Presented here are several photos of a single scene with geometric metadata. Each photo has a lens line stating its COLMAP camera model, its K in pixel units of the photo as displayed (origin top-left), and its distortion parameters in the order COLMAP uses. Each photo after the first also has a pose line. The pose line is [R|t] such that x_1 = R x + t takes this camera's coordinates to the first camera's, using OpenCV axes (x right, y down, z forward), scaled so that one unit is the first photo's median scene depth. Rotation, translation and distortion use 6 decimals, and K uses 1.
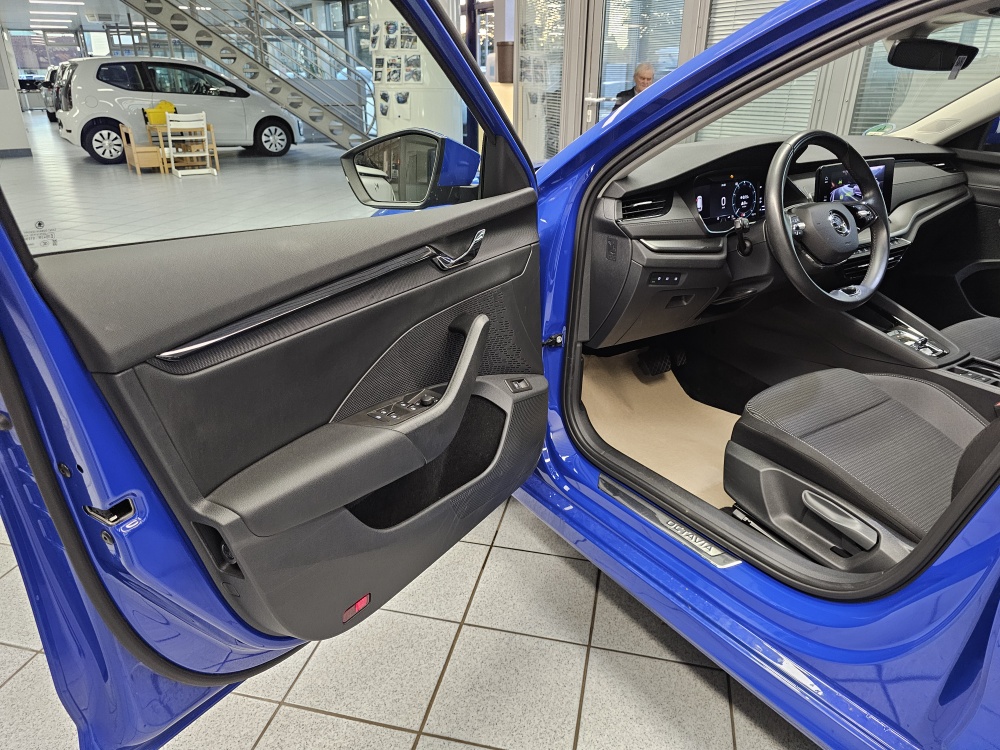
lens RADIAL K [[680.2, 0, 500.3], [0, 680.2, 381.8], [0, 0, 1]] dist [0.050075, -0.025874]
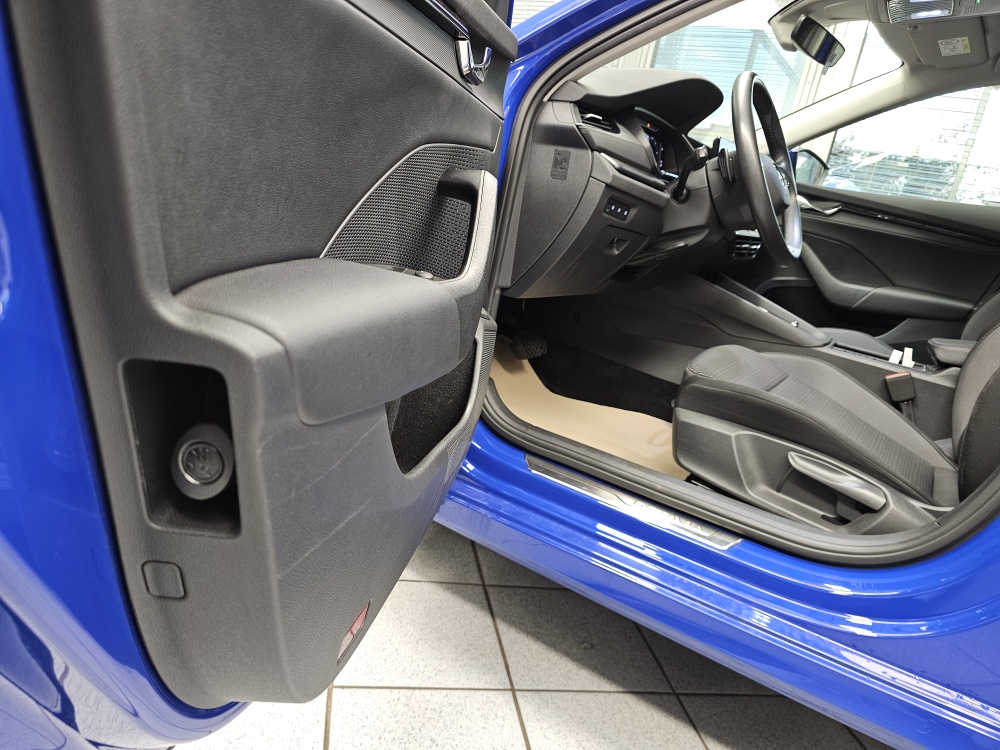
lens RADIAL K [[680.2, 0, 496.1], [0, 680.2, 371.7], [0, 0, 1]] dist [0.050075, -0.025874]
pose [[0.908057, 0.042587, 0.416676, -0.229523], [0.003256, 0.994070, -0.108698, 0.134529], [-0.418834, 0.100060, 0.902533, 0.327633]]
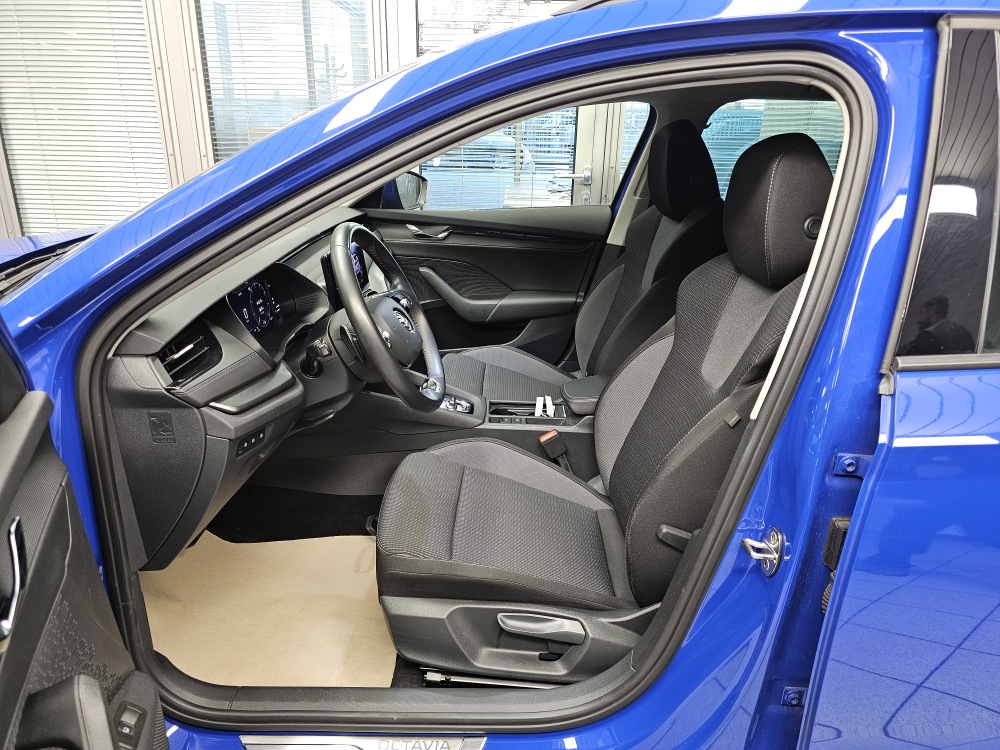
lens RADIAL K [[680.2, 0, 496.9], [0, 680.2, 376.2], [0, 0, 1]] dist [0.050075, -0.025874]
pose [[0.582342, -0.283857, 0.761776, -0.133652], [0.320719, 0.941273, 0.105568, -0.206495], [-0.747006, 0.182840, 0.639181, 0.335180]]
